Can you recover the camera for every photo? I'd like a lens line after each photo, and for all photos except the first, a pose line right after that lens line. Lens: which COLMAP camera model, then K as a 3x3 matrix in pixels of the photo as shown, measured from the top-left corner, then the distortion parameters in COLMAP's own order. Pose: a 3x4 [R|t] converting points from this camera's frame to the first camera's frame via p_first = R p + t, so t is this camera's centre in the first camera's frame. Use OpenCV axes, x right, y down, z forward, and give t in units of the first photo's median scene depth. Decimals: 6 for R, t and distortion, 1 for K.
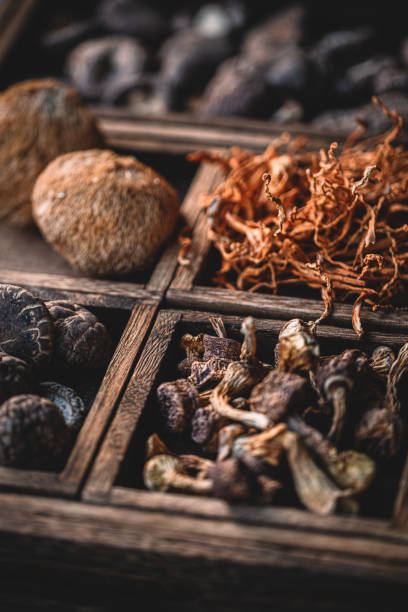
lens RADIAL K [[2074.6, 0, 205.8], [0, 2074.6, 306.2], [0, 0, 1]] dist [-0.073337, 0.000000]
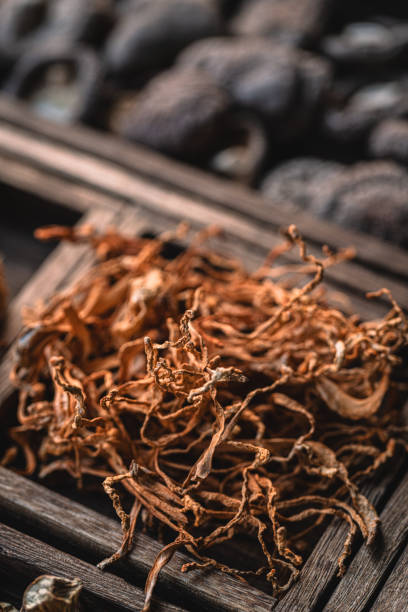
lens RADIAL K [[2074.6, 0, 203.9], [0, 2074.6, 307.1], [0, 0, 1]] dist [-0.073337, 0.000000]
pose [[0.963699, 0.222182, -0.148049, 0.169425], [-0.185562, 0.956071, 0.226926, -0.237353], [0.191964, -0.191216, 0.962593, 0.359292]]
